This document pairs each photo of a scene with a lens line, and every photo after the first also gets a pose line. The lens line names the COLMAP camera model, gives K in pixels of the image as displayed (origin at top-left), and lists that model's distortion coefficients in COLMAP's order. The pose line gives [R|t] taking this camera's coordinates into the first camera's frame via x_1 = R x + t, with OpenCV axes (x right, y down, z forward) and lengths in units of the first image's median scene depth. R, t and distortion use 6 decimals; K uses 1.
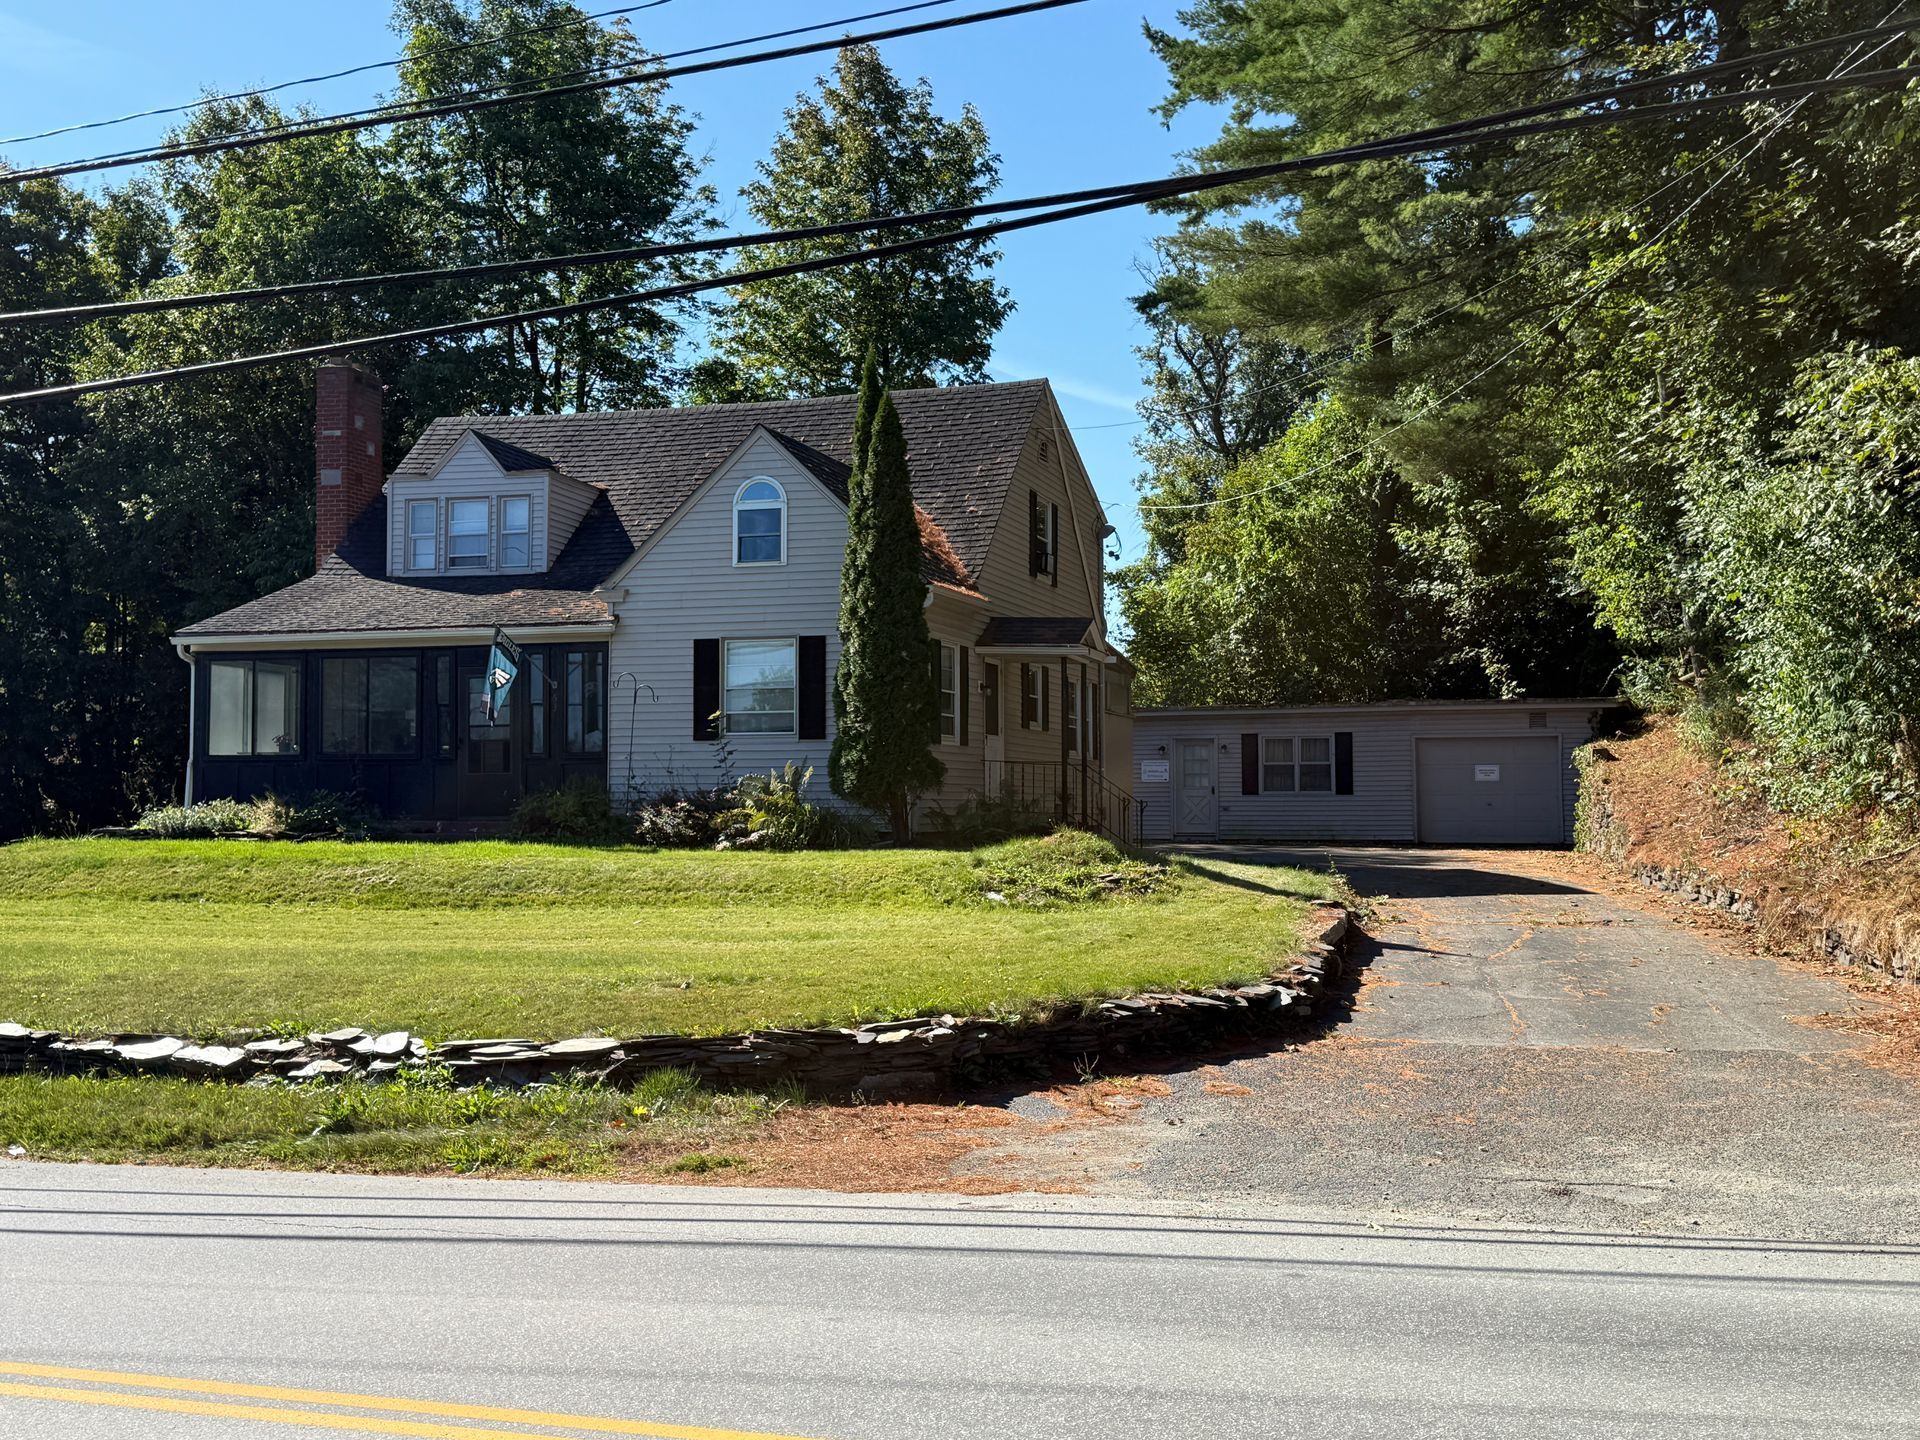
lens RADIAL K [[2072.8, 0, 942.9], [0, 2072.8, 715.4], [0, 0, 1]] dist [0.114238, 0.000000]
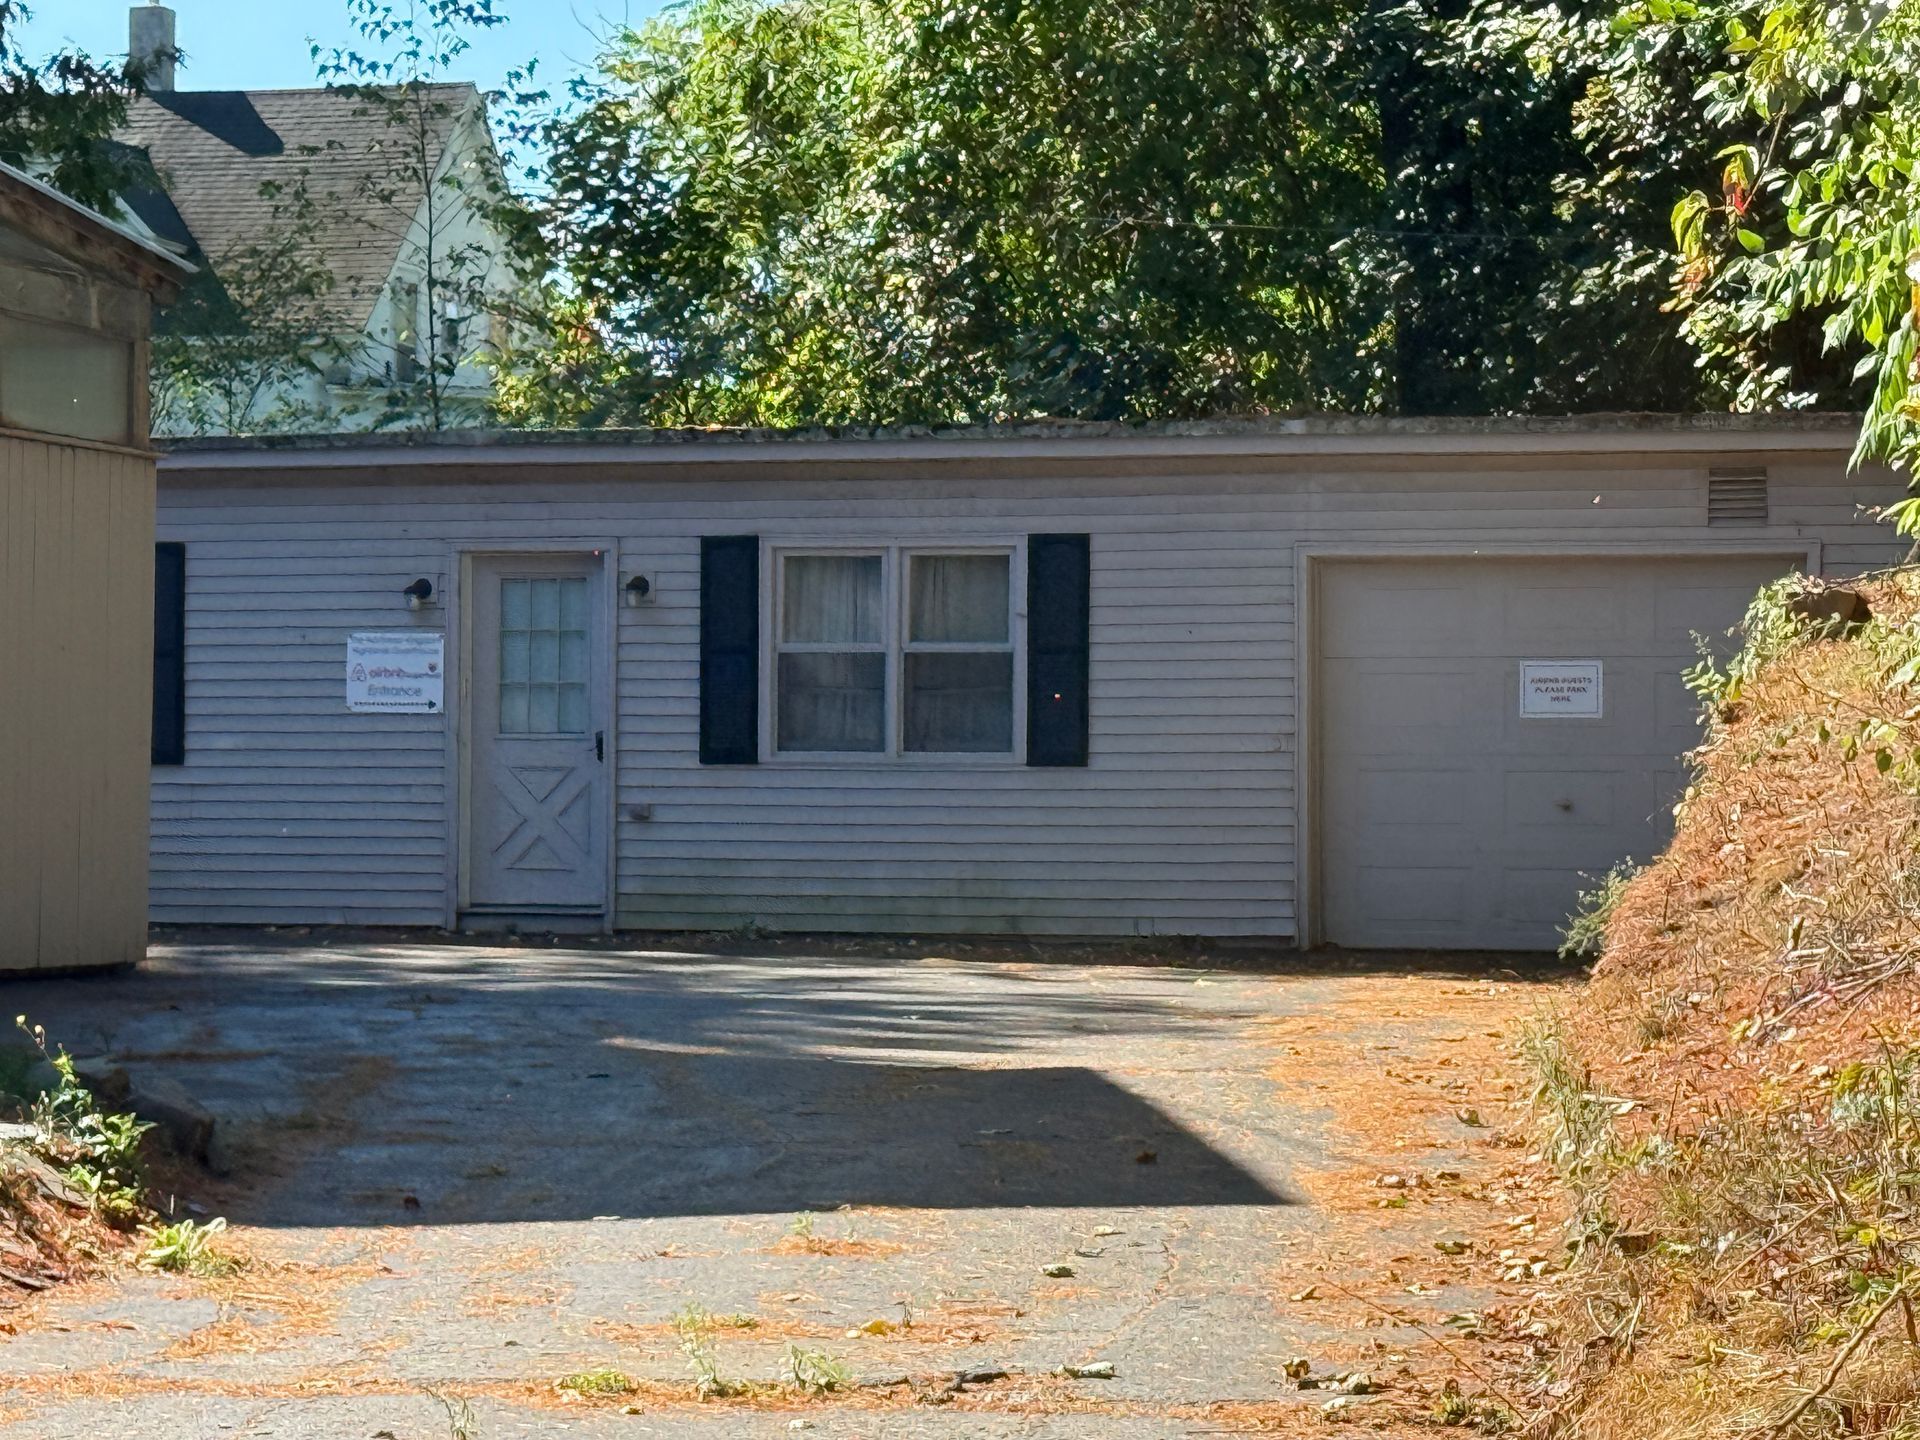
lens RADIAL K [[6133.4, 0, 964.2], [0, 6133.4, 730.6], [0, 0, 1]] dist [0.206451, 0.000000]
pose [[0.998920, 0.011939, 0.044905, 0.141228], [-0.013374, 0.999405, 0.031804, 0.008259], [-0.044499, -0.032370, 0.998485, 0.201977]]
